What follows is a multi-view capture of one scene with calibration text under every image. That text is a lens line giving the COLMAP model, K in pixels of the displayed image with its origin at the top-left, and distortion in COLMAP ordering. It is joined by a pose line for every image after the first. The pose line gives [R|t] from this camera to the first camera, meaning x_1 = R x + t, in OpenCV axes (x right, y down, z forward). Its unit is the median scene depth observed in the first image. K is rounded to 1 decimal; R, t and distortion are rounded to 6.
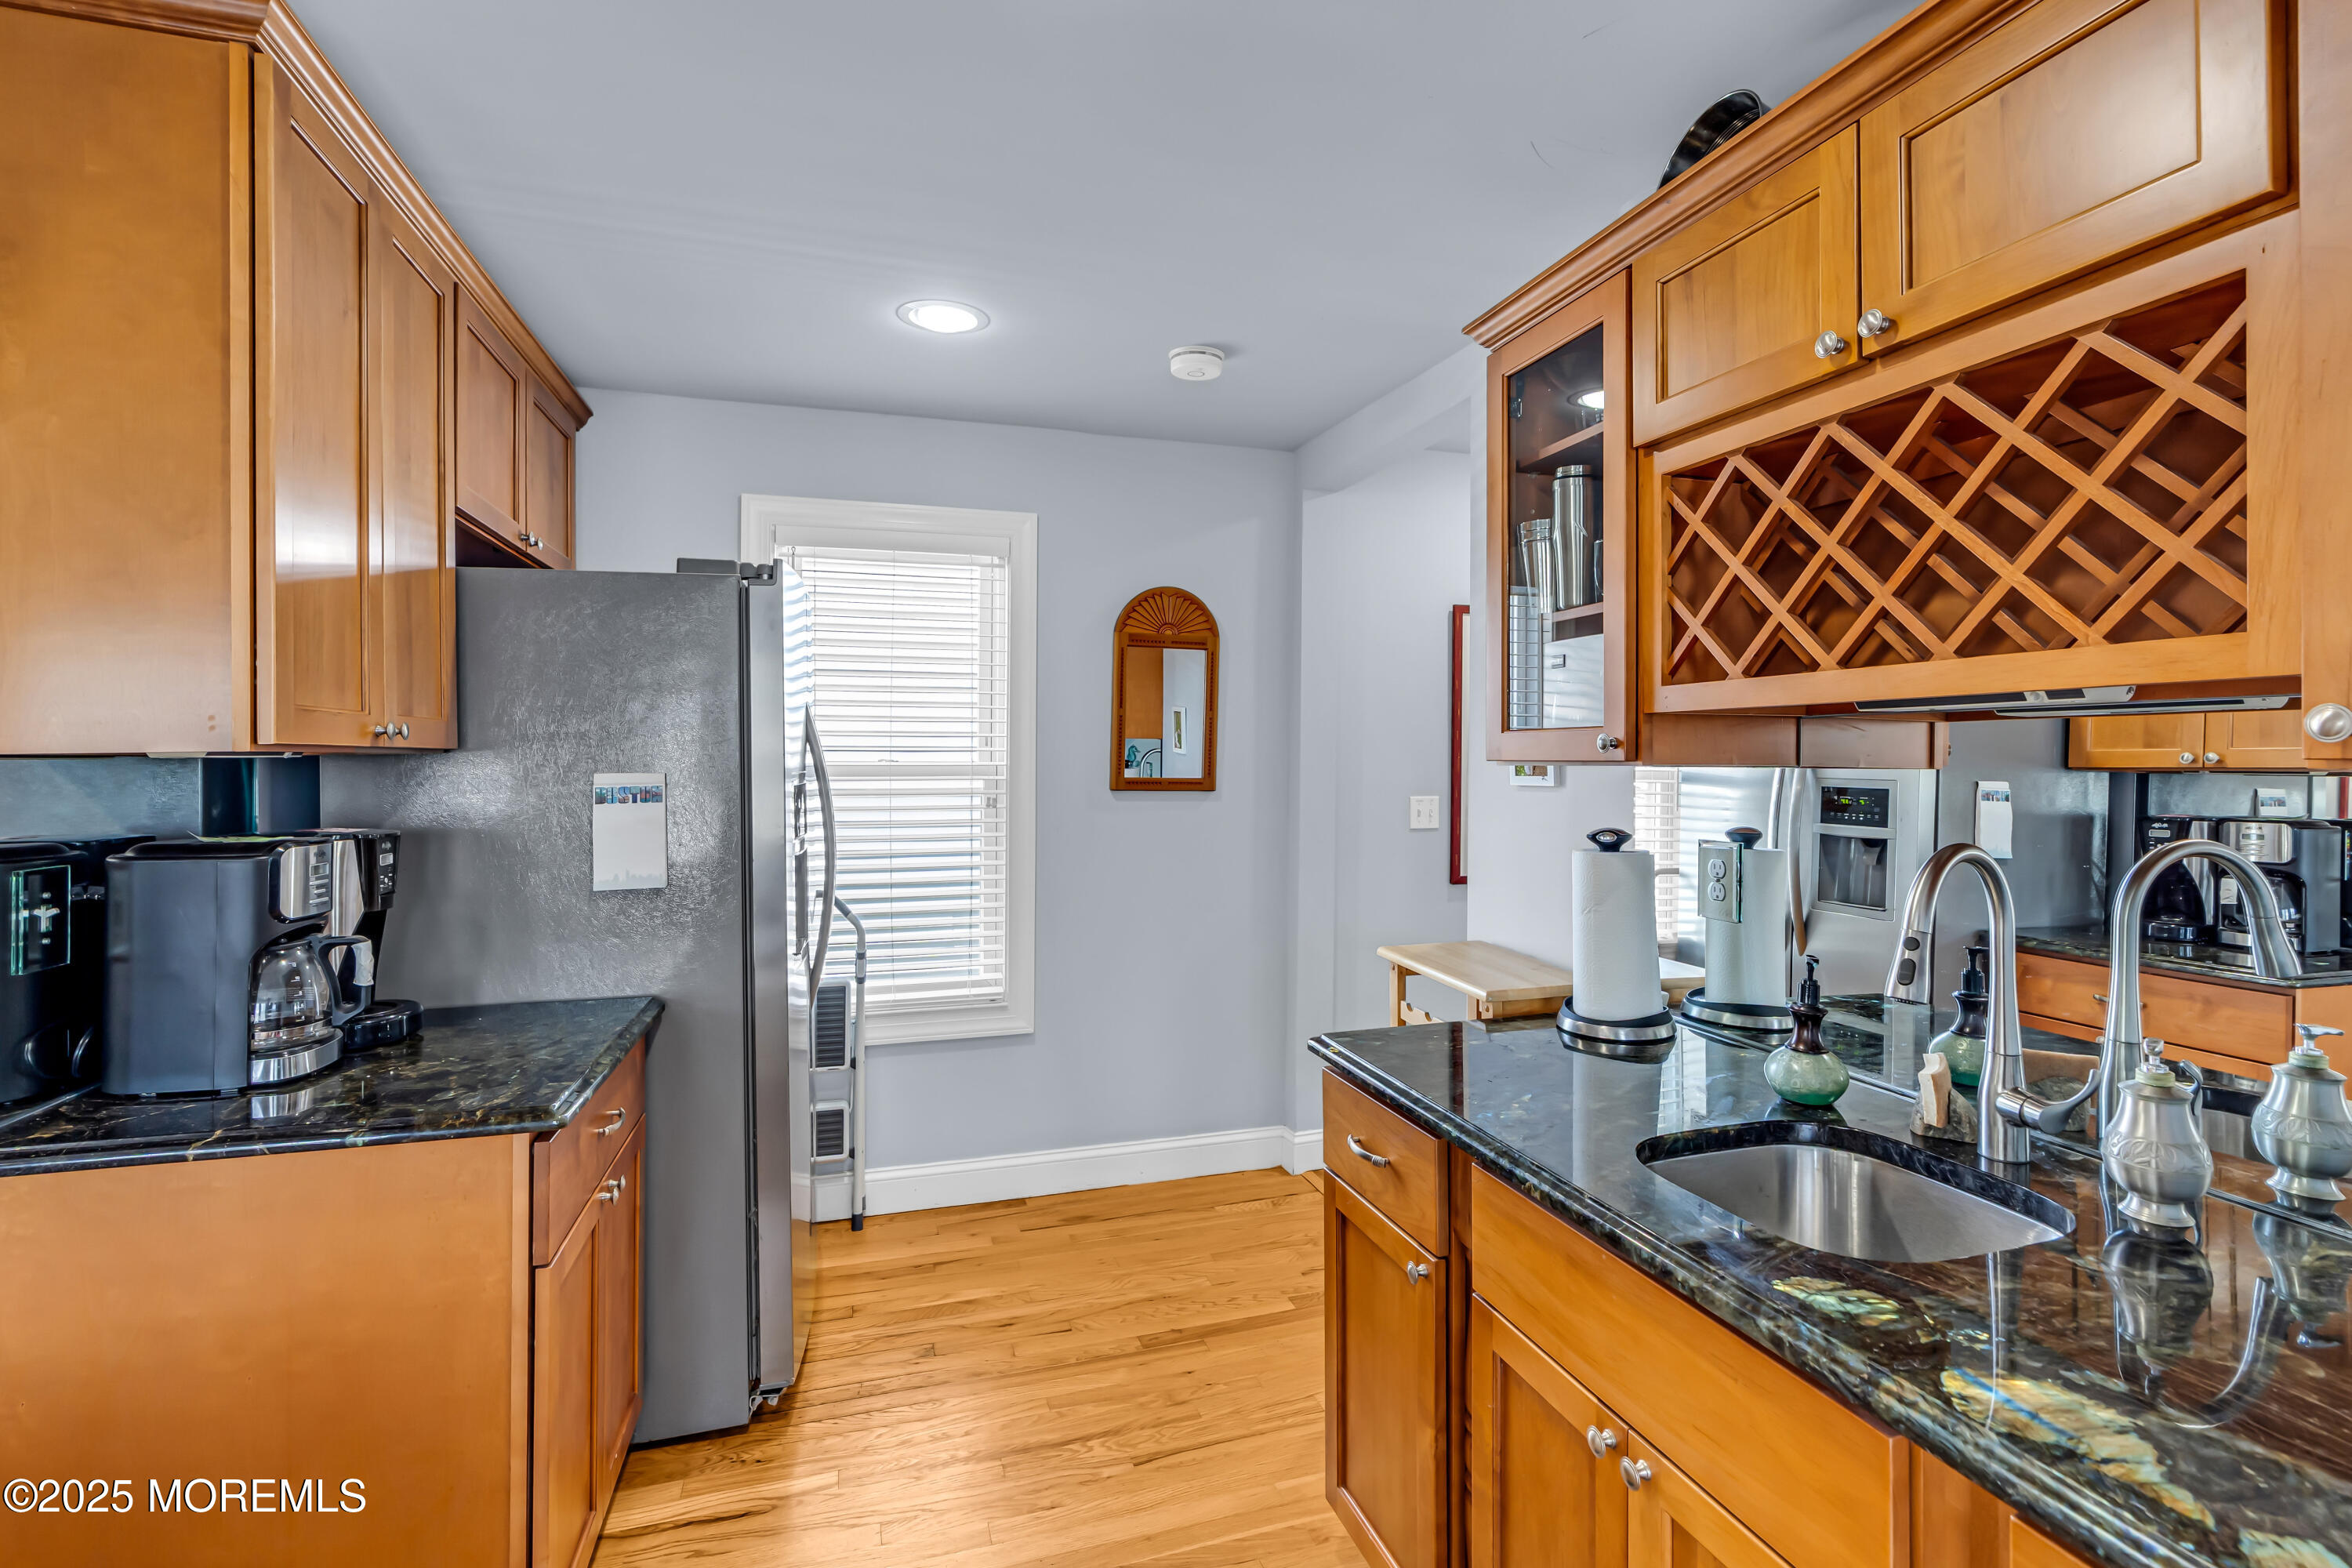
lens RADIAL K [[1075.1, 0, 1182.2], [0, 1075.1, 760.7], [0, 0, 1]] dist [-0.010592, 0.000504]
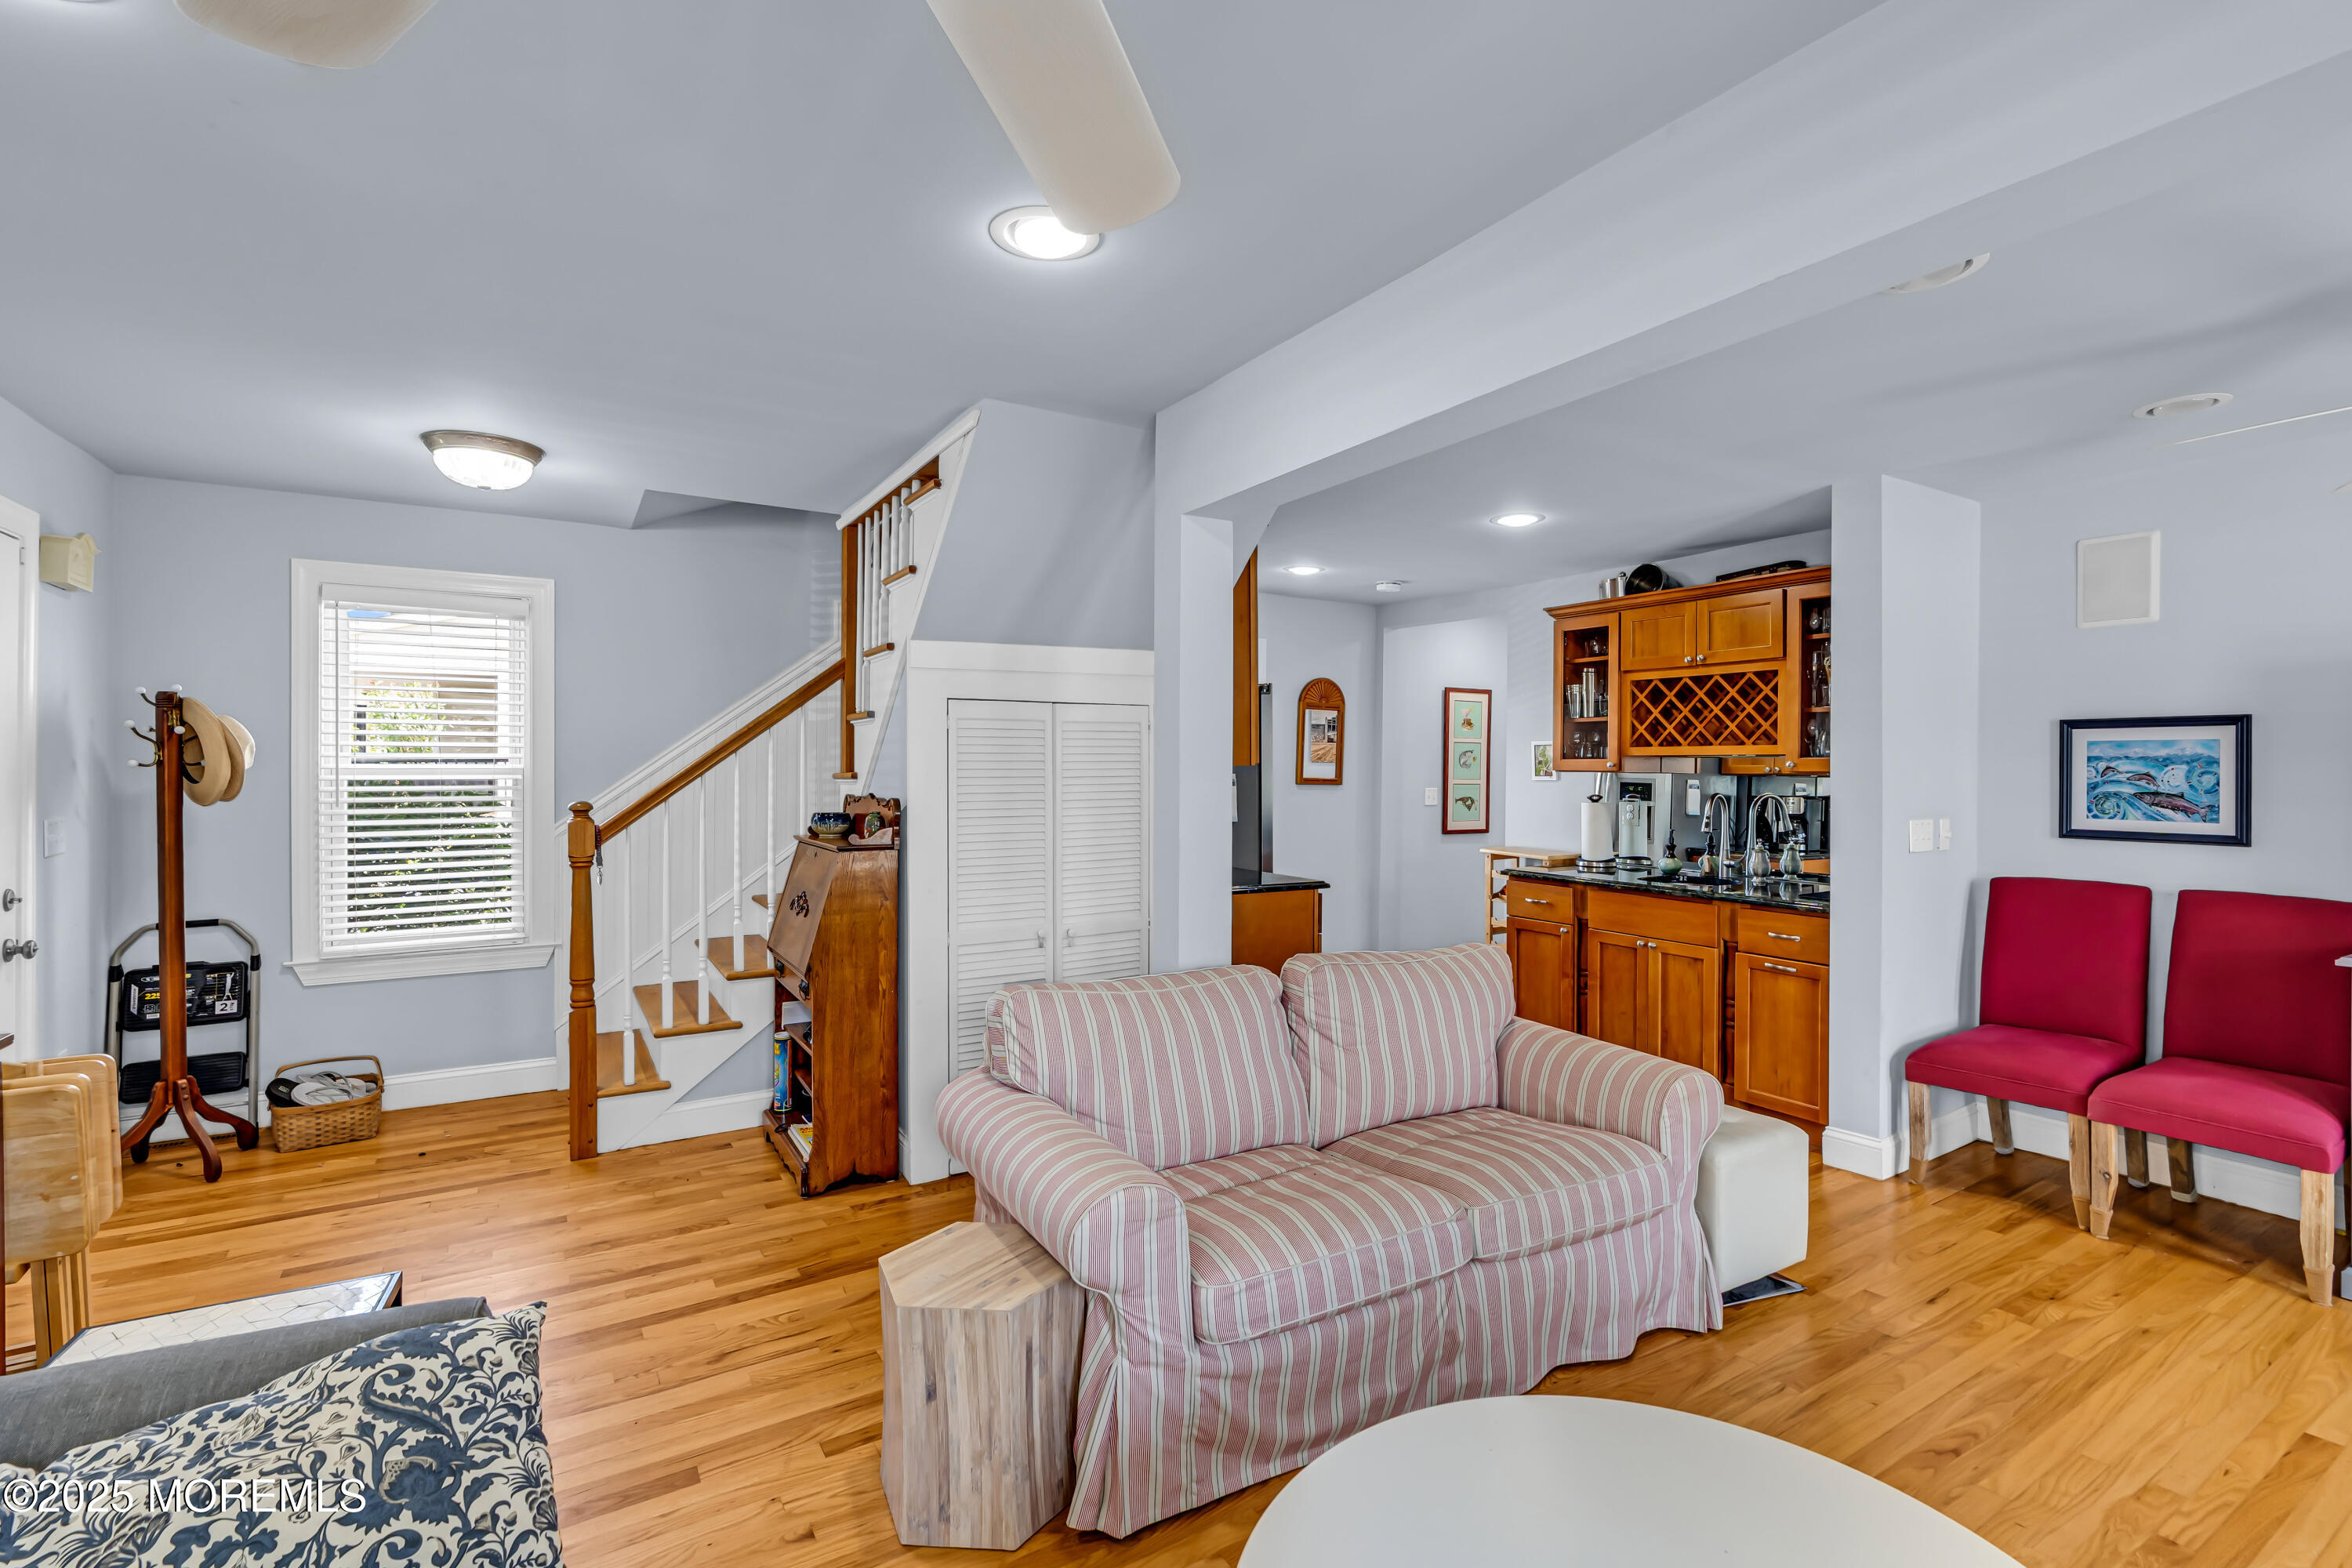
lens RADIAL K [[1075.1, 0, 1179.7], [0, 1075.1, 786.3], [0, 0, 1]] dist [-0.010592, 0.000504]
pose [[0.968077, -0.001922, 0.250644, -1.380083], [-0.002657, 0.999836, 0.017929, -0.006036], [-0.250637, -0.018023, 0.967913, -1.469787]]
